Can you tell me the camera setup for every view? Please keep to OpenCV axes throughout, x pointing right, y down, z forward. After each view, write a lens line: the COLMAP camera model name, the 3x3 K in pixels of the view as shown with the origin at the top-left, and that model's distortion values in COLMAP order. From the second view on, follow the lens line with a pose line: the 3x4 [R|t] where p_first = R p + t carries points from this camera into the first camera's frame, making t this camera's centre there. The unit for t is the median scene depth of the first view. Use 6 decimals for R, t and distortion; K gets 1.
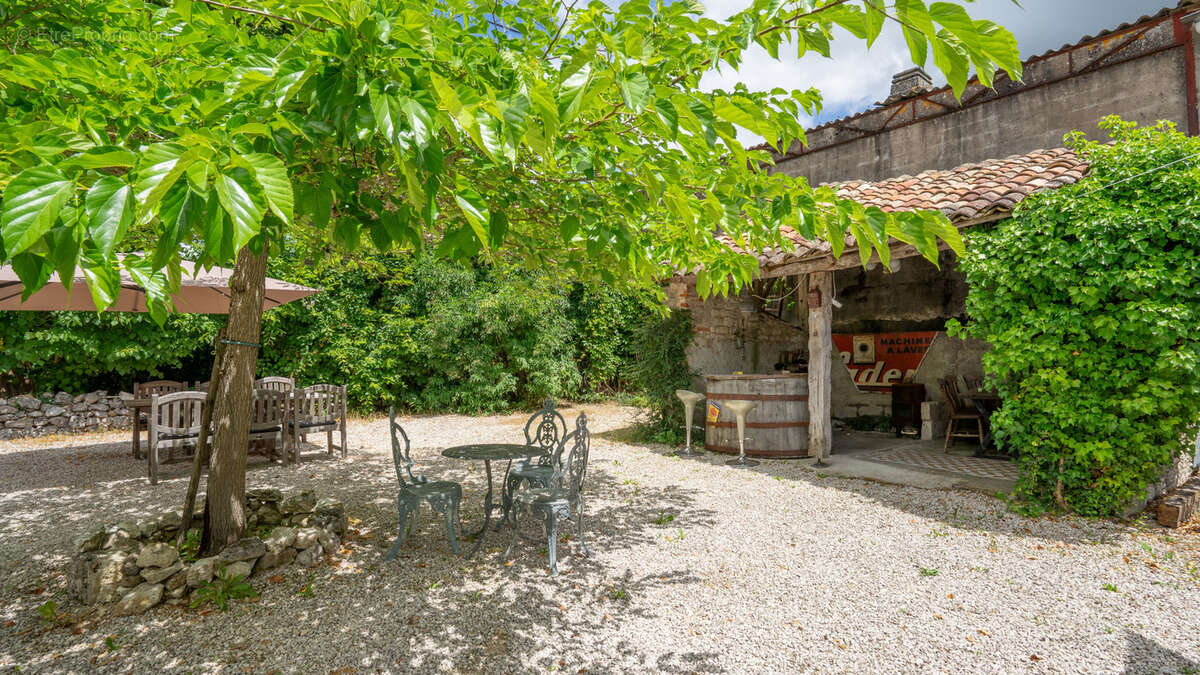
lens RADIAL K [[622.1, 0, 599.5], [0, 622.1, 341.1], [0, 0, 1]] dist [-0.006166, -0.000483]
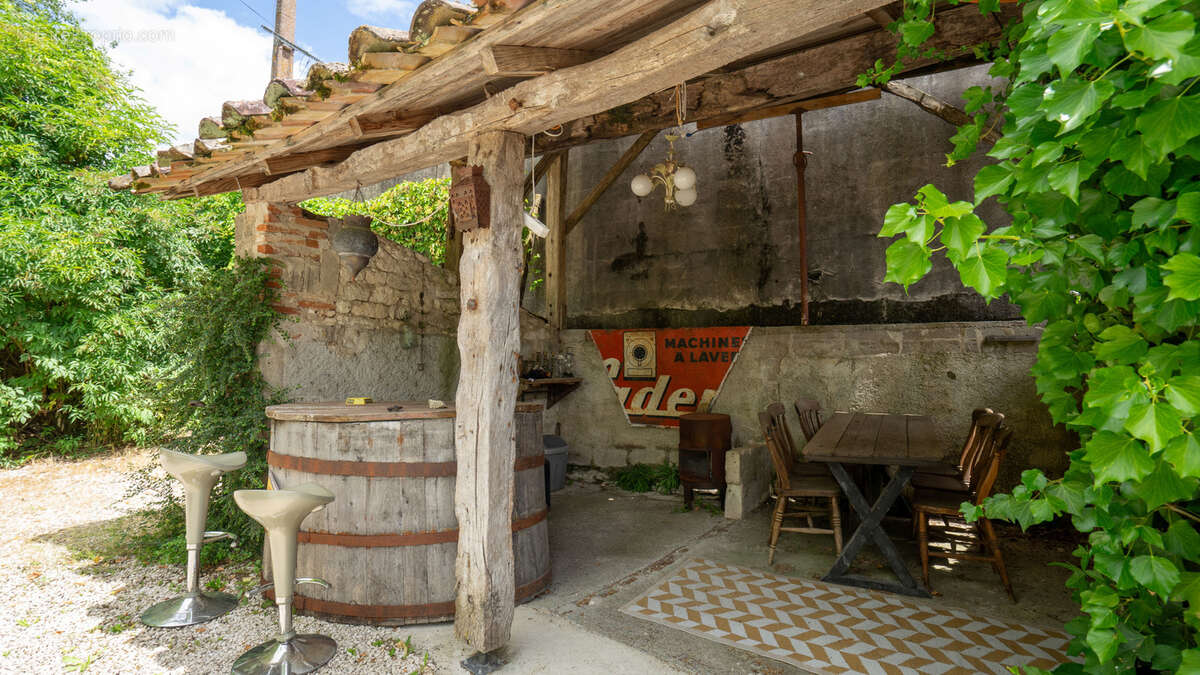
lens RADIAL K [[622.1, 0, 598.0], [0, 622.1, 334.7], [0, 0, 1]] dist [-0.006166, -0.000483]
pose [[0.957832, 0.029805, 0.285780, 0.218470], [-0.024221, 0.999441, -0.023054, 0.008898], [-0.286307, 0.015160, 0.958018, 0.442206]]
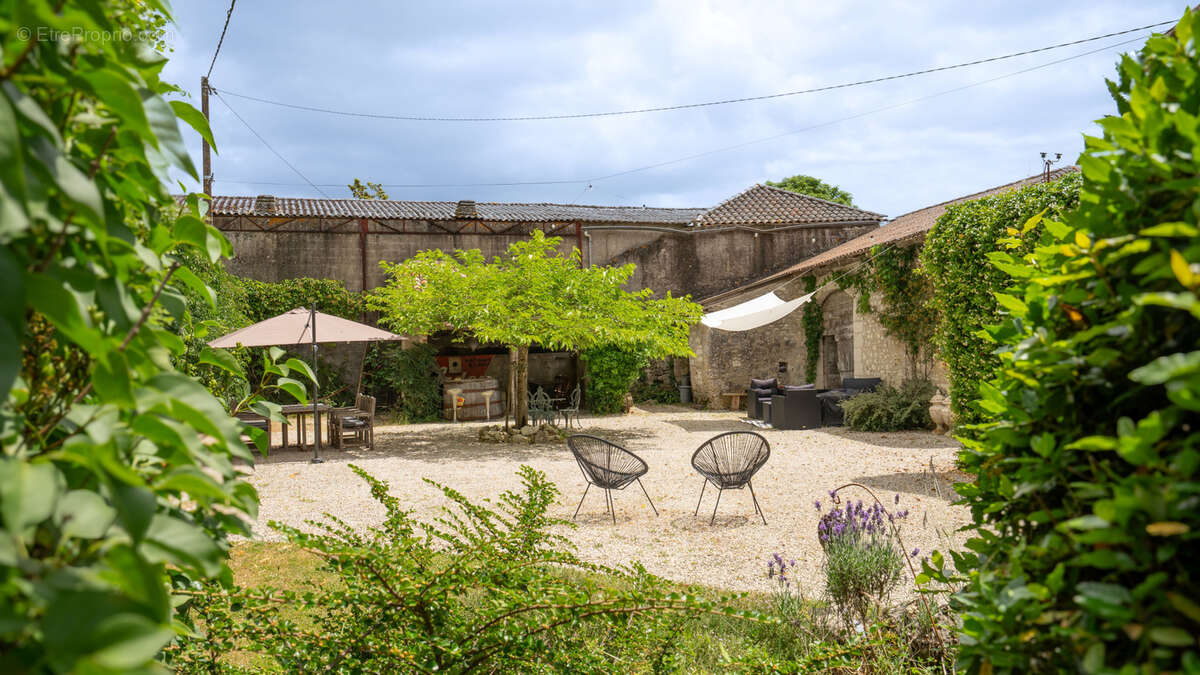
lens RADIAL K [[622.1, 0, 602.8], [0, 622.1, 340.3], [0, 0, 1]] dist [-0.006166, -0.000483]
pose [[0.404955, 0.028219, 0.913901, -0.952302], [0.000942, 0.999510, -0.031279, -0.000570], [-0.914336, 0.013527, 0.404730, -0.027163]]
